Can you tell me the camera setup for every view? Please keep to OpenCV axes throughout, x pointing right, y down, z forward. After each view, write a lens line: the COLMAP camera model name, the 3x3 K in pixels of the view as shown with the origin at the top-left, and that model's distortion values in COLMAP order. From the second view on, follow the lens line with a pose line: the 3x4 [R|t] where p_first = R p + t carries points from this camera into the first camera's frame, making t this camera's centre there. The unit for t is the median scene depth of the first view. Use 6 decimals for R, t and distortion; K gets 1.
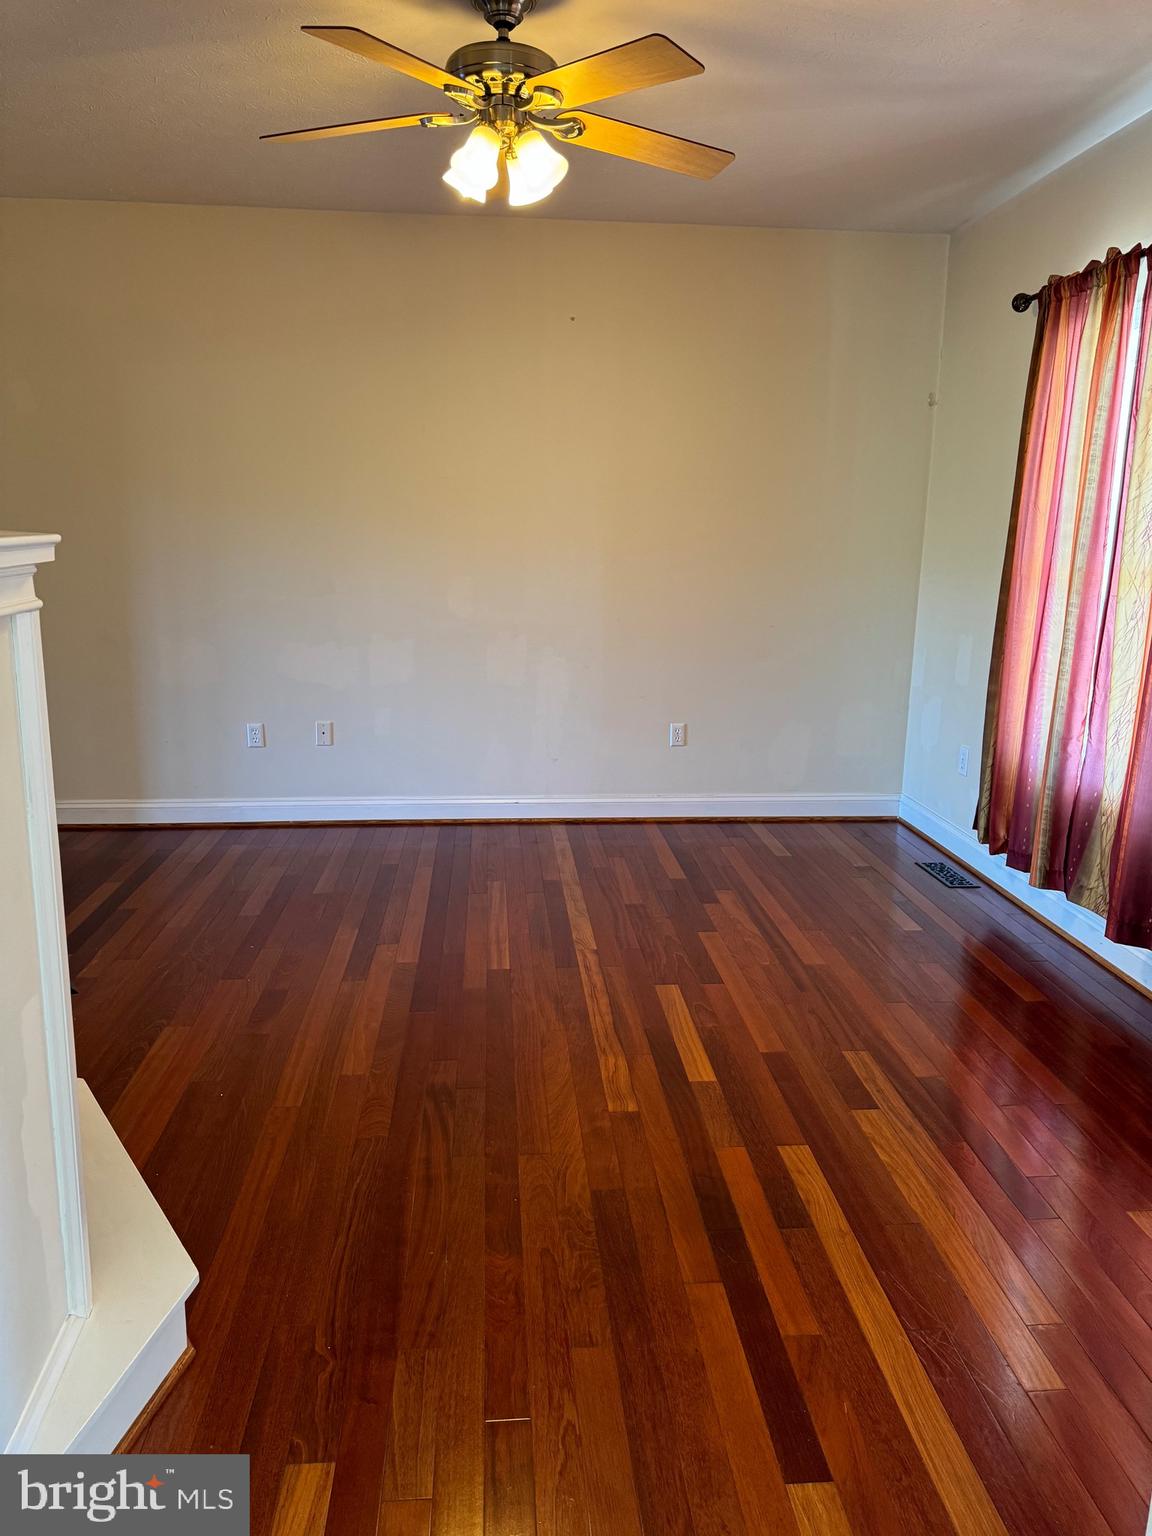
lens RADIAL K [[1074.1, 0, 576.0], [0, 1074.1, 768.0], [0, 0, 1]] dist [-0.001232, -0.032151]
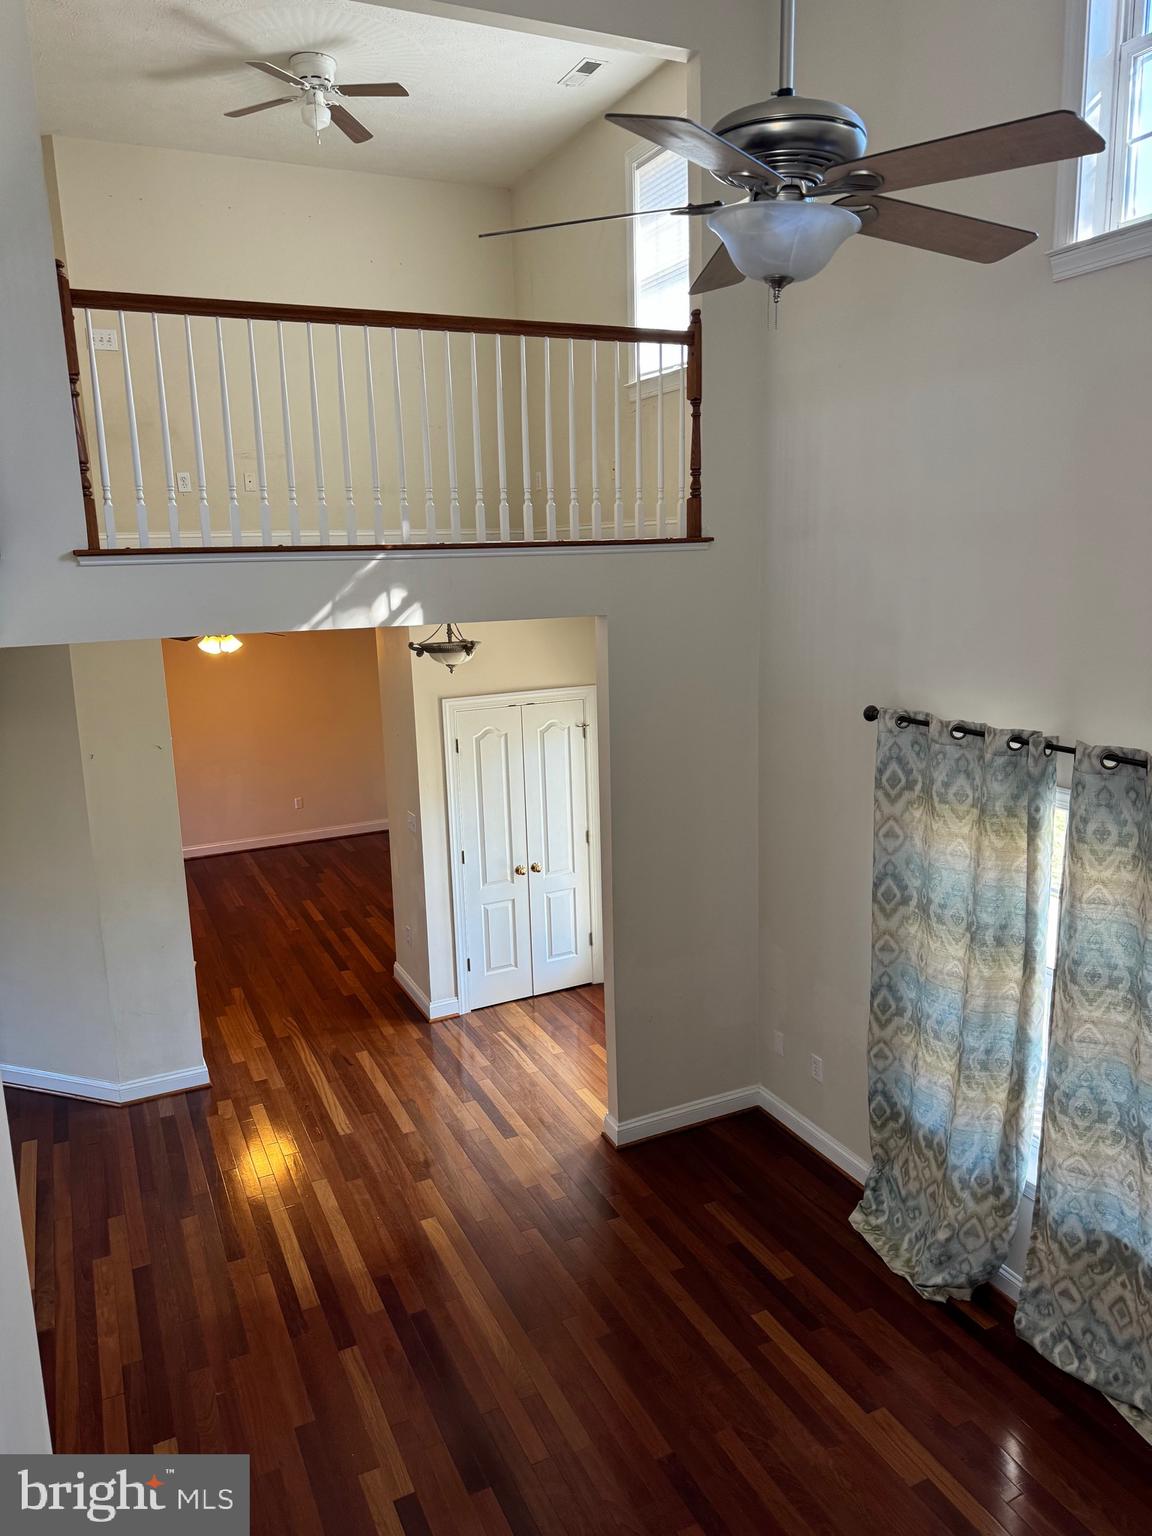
lens RADIAL K [[1086.1, 0, 574.9], [0, 1086.1, 732.9], [0, 0, 1]] dist [-0.004540, -0.005479]
pose [[0.934892, -0.106072, 0.338712, -0.168547], [0.123744, 0.991831, -0.030946, -0.051939], [-0.332663, 0.070845, 0.940381, -1.898048]]
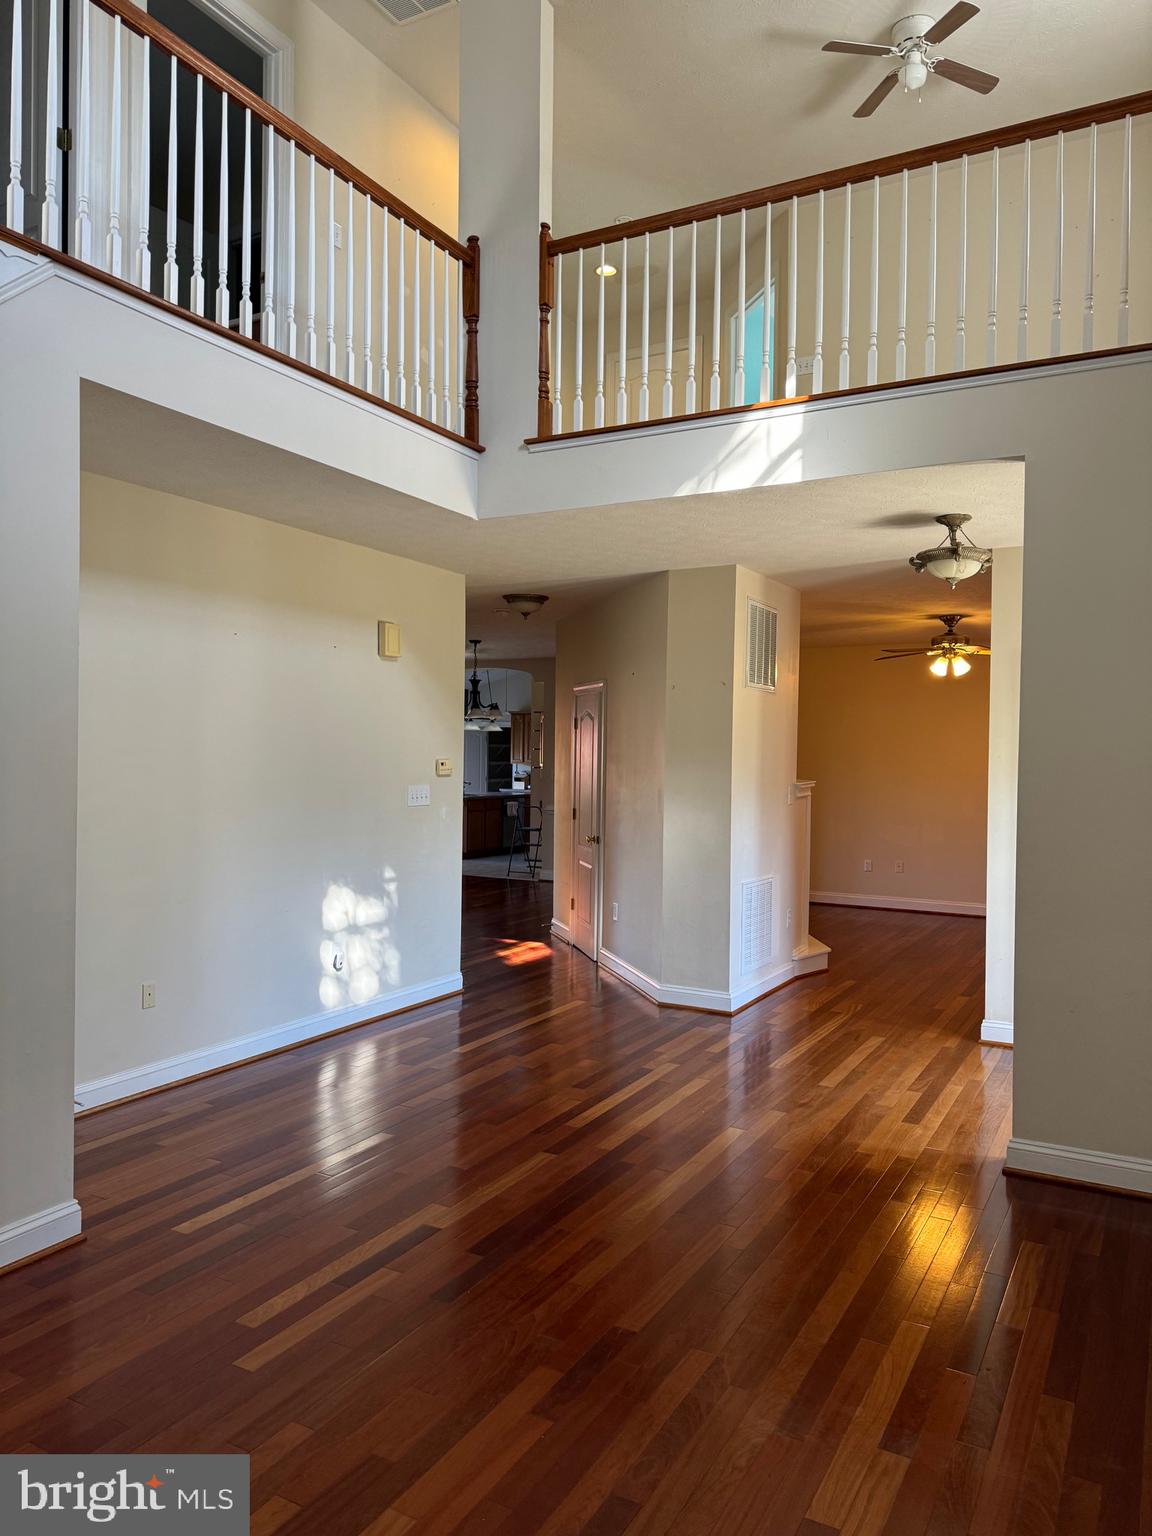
lens RADIAL K [[1074.1, 0, 576.0], [0, 1074.1, 768.0], [0, 0, 1]] dist [-0.001232, -0.032151]
pose [[0.830324, 0.002645, -0.557275, 0.627178], [-0.122041, 0.976578, -0.177204, 0.344183], [0.543753, 0.215147, 0.811199, -1.690346]]
